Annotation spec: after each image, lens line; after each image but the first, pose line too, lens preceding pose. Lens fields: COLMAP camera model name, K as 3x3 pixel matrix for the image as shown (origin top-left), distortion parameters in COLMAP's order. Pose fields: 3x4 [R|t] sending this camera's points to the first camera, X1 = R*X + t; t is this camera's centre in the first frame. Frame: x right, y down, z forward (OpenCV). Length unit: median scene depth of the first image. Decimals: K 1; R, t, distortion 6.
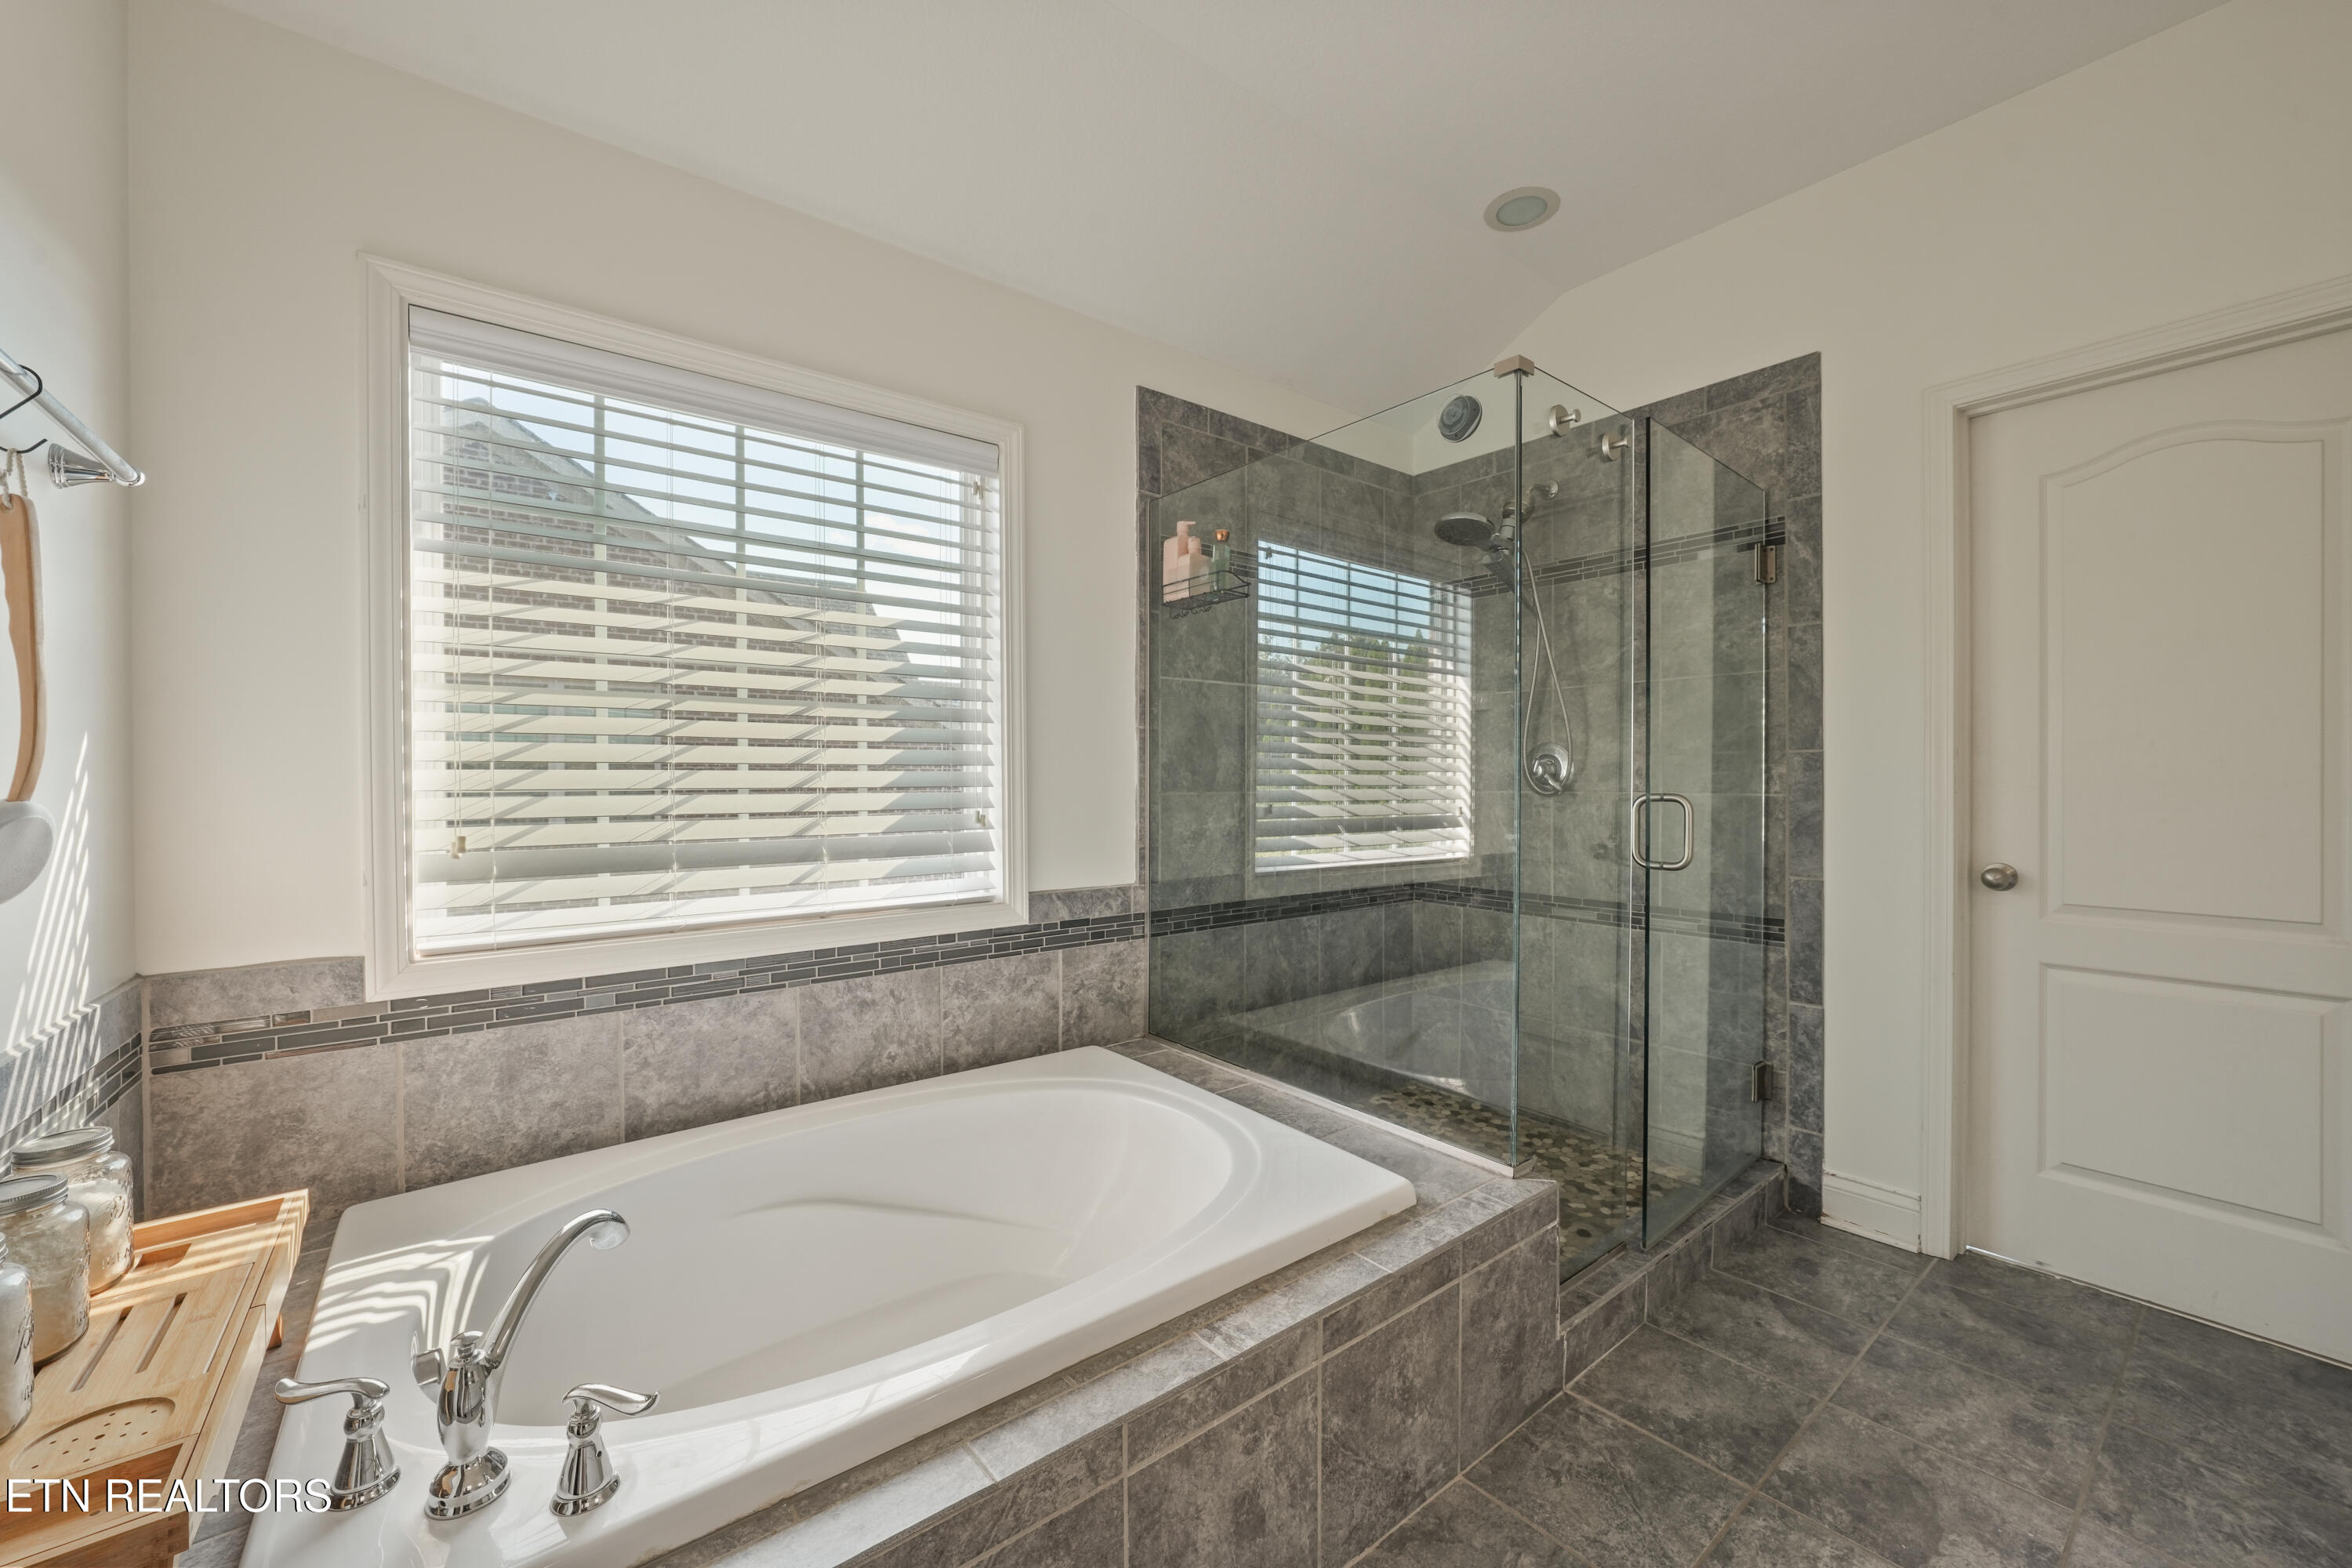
lens RADIAL K [[916.3, 0, 1172.4], [0, 916.3, 772.1], [0, 0, 1]] dist [-0.024304, 0.007425]
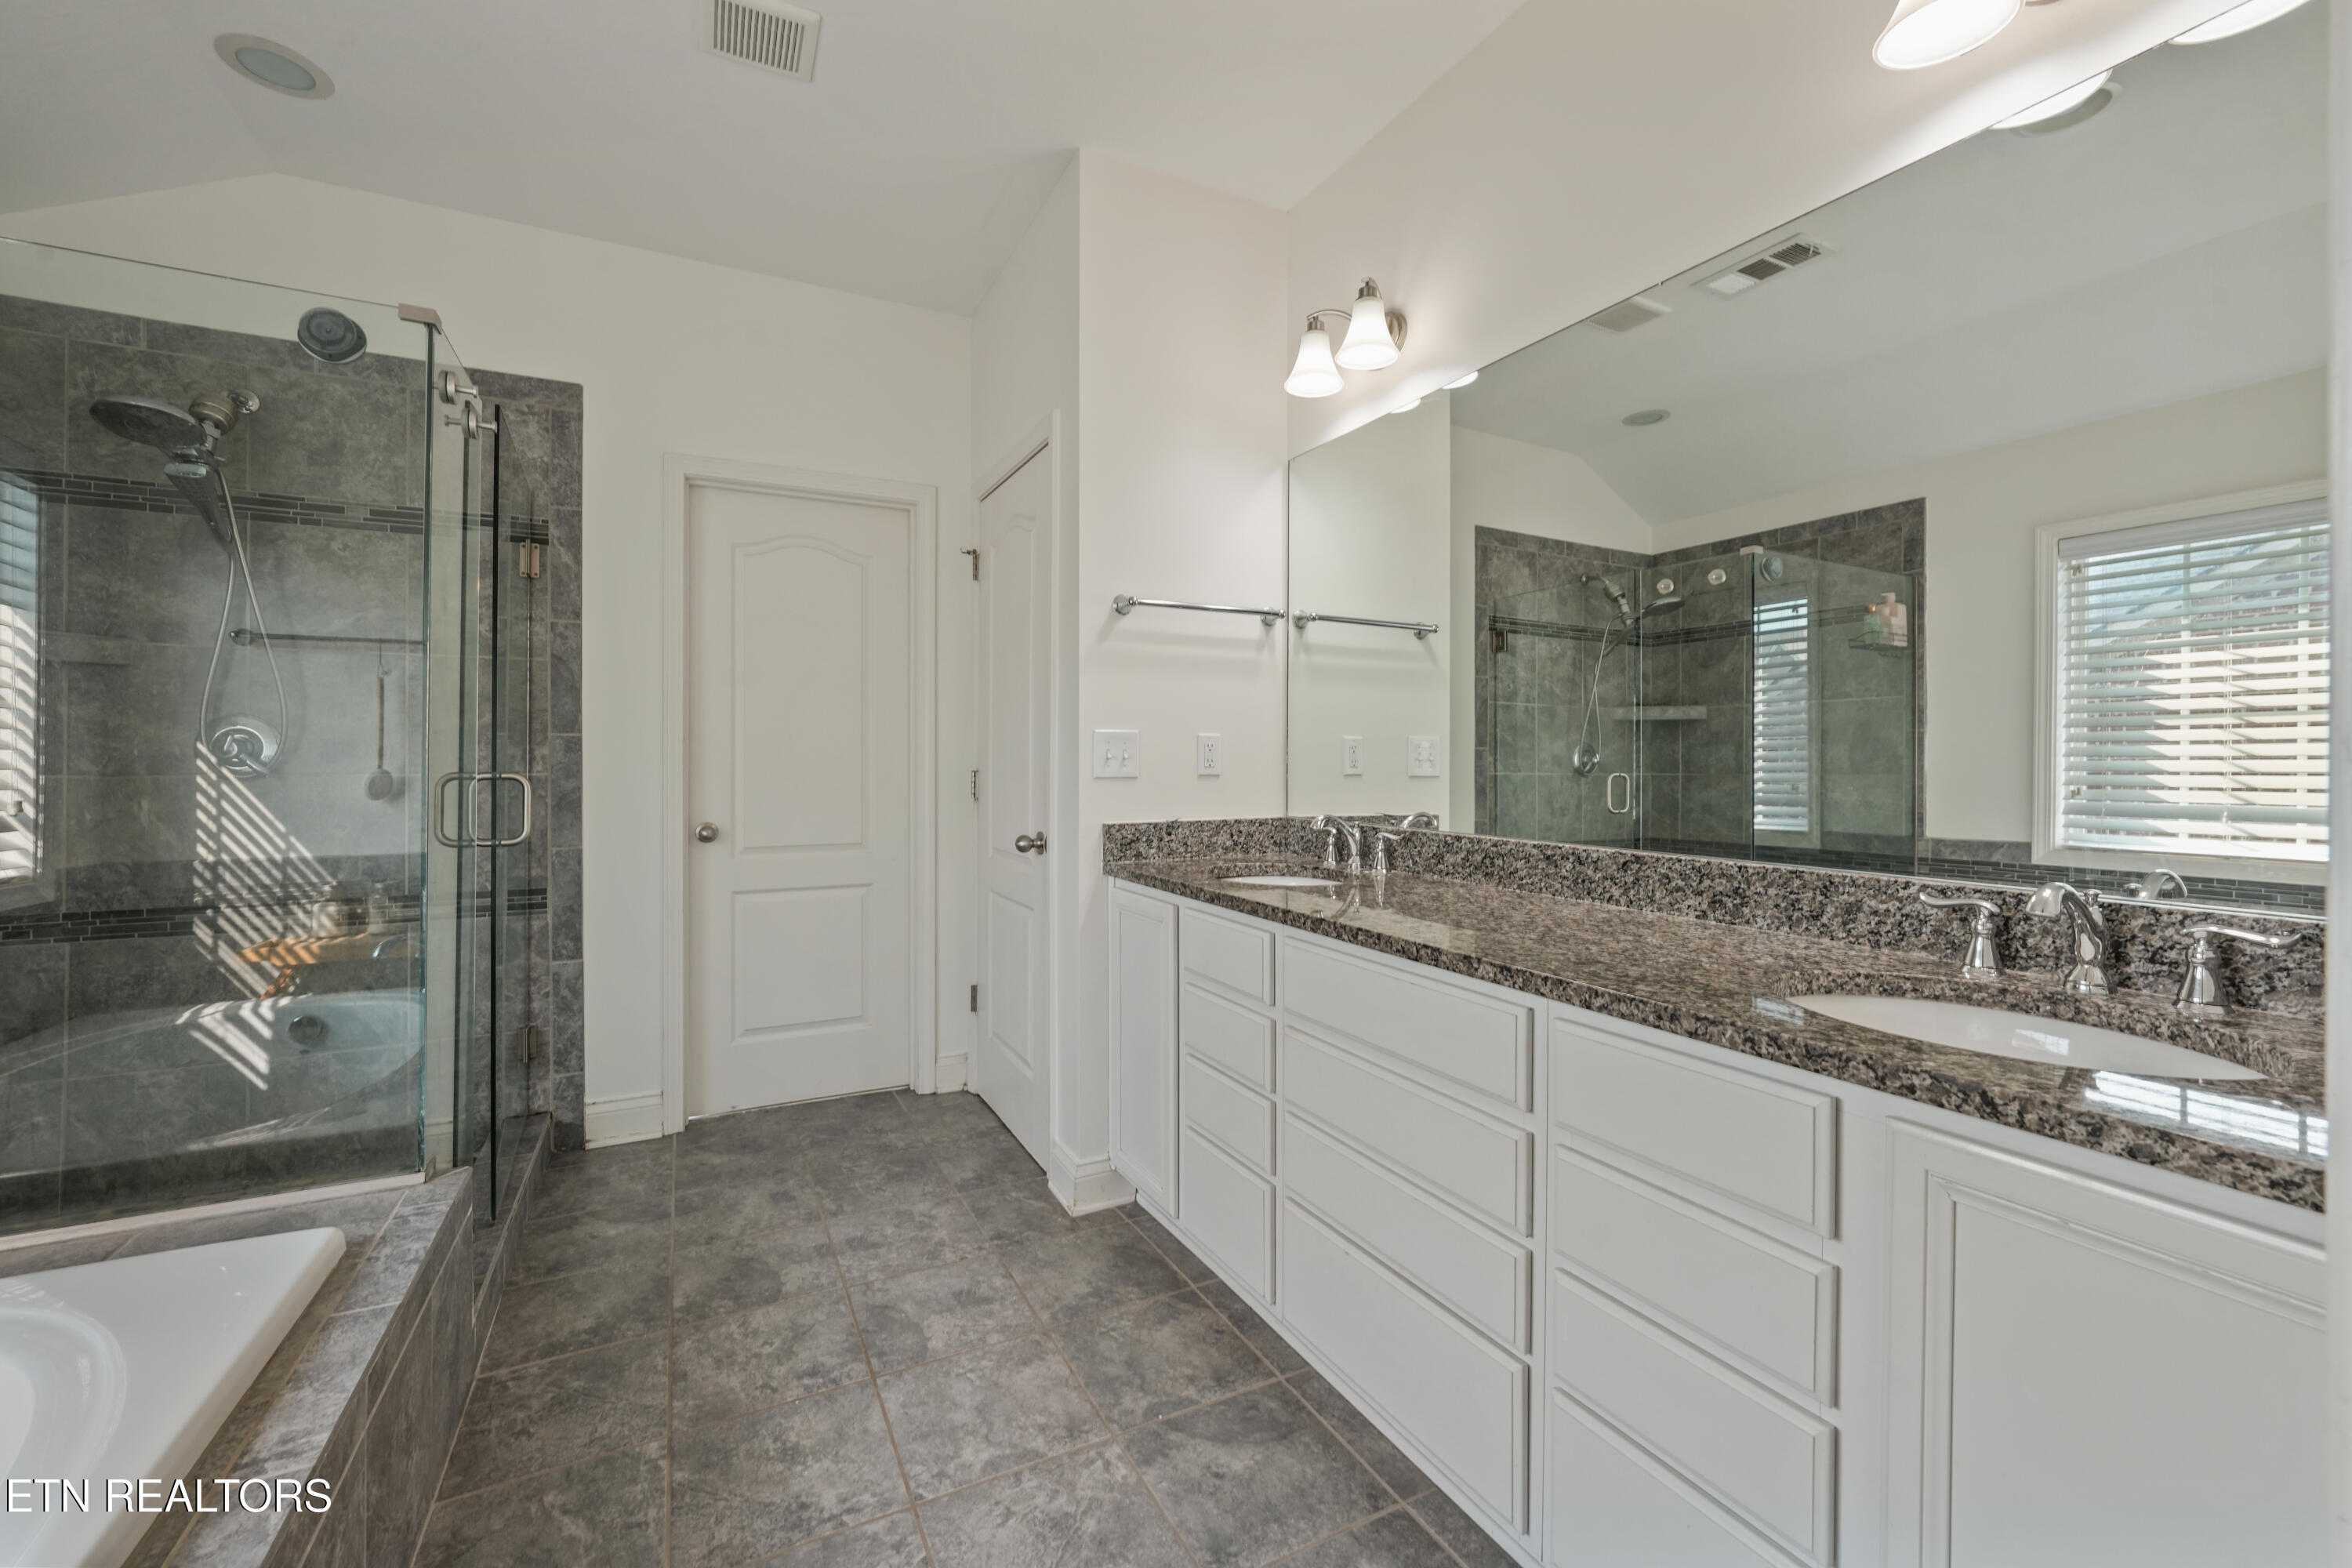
lens RADIAL K [[952.6, 0, 1174.2], [0, 952.6, 722.4], [0, 0, 1]] dist [-0.001400, 0.000015]
pose [[0.195447, 0.040576, 0.979875, -0.319449], [-0.005901, 0.999174, -0.040198, 0.004718], [-0.980697, 0.002074, 0.195525, 0.034714]]
